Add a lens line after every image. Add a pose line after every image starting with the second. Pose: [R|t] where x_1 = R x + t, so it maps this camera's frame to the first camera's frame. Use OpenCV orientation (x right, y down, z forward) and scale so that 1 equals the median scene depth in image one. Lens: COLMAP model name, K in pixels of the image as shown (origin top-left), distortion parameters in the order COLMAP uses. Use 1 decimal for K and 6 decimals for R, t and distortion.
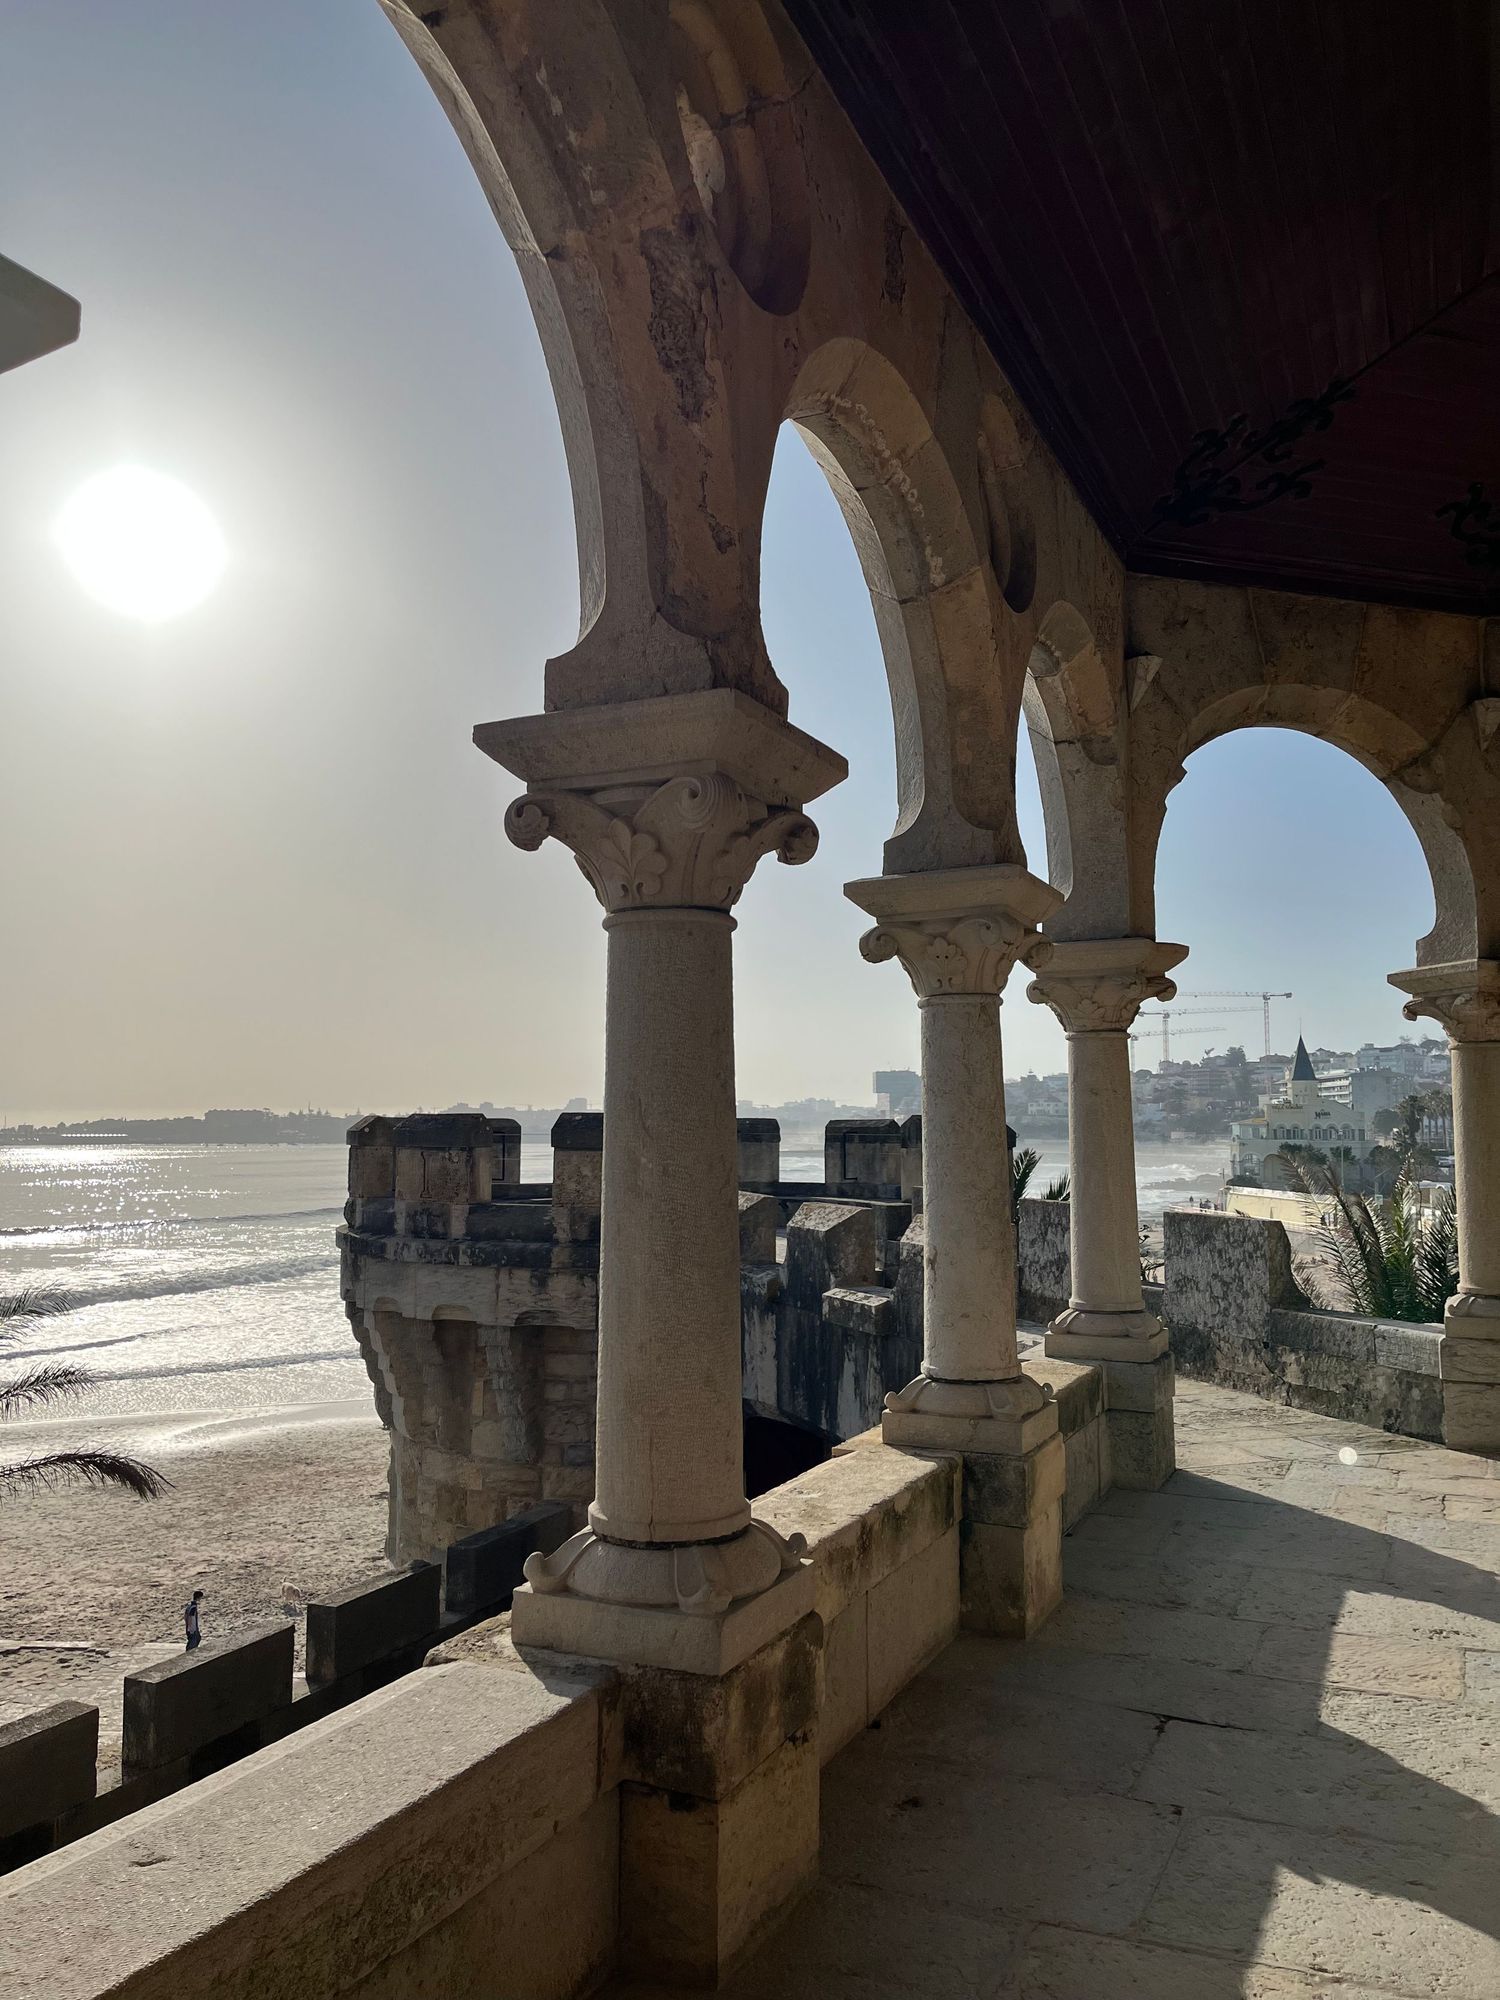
lens RADIAL K [[1527.1, 0, 744.8], [0, 1527.1, 1000.9], [0, 0, 1]] dist [0.052443, -0.022452]
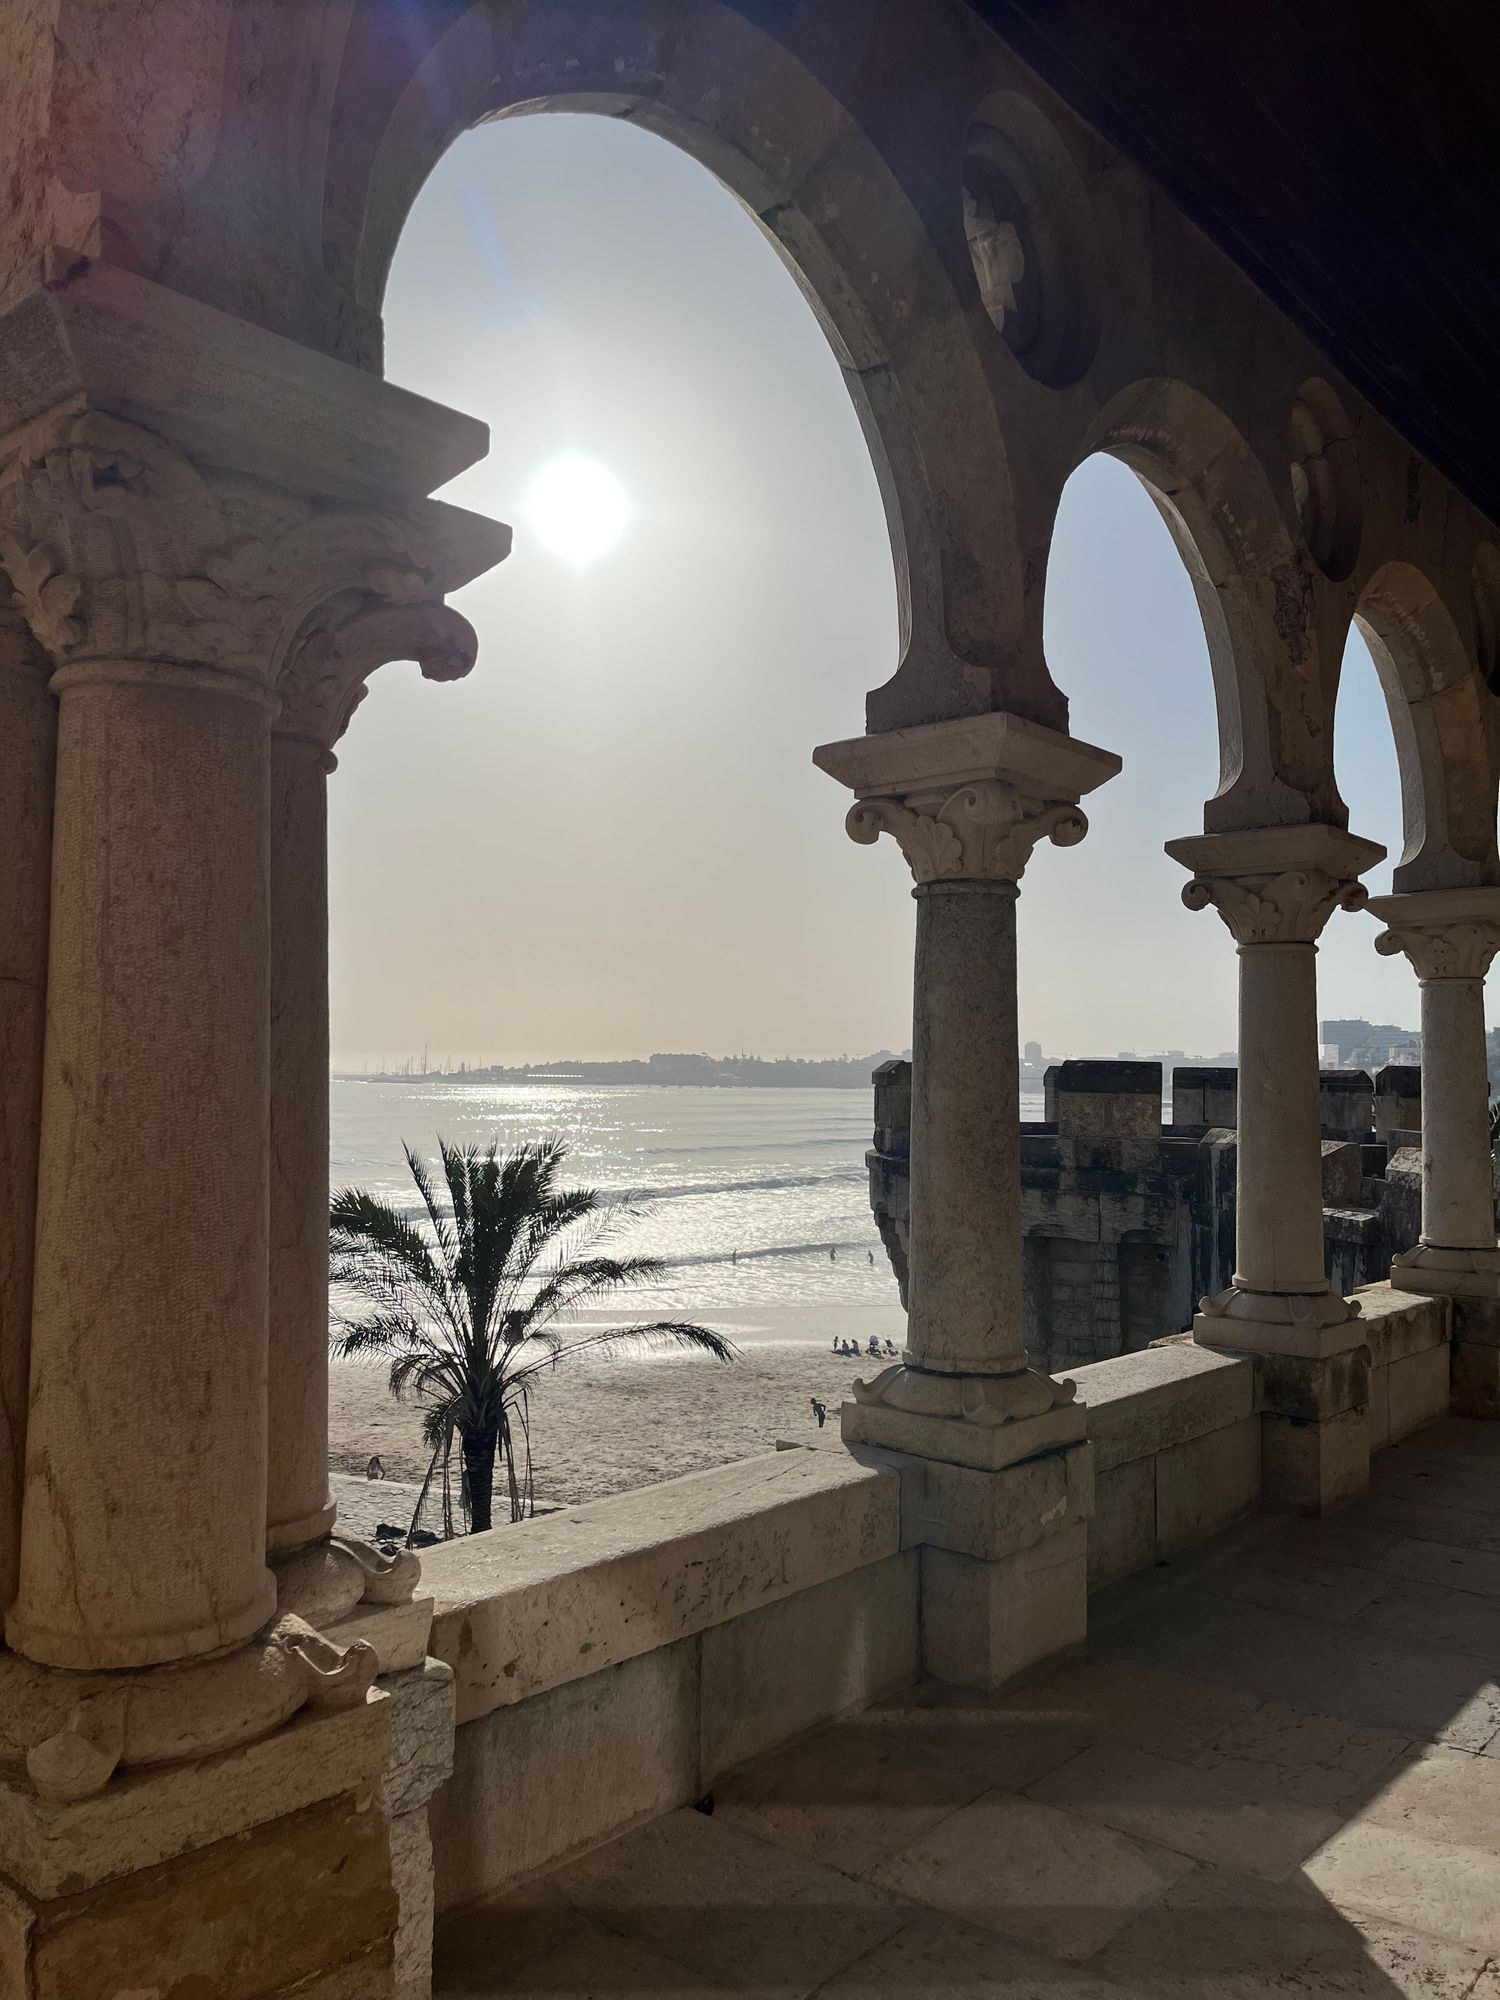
lens RADIAL K [[1527.1, 0, 754.4], [0, 1527.1, 1010.2], [0, 0, 1]] dist [0.052443, -0.022452]
pose [[0.964212, 0.001921, -0.265126, -0.104812], [0.008756, 0.999198, 0.039083, -0.036587], [0.264988, -0.040006, 0.963421, -0.554746]]
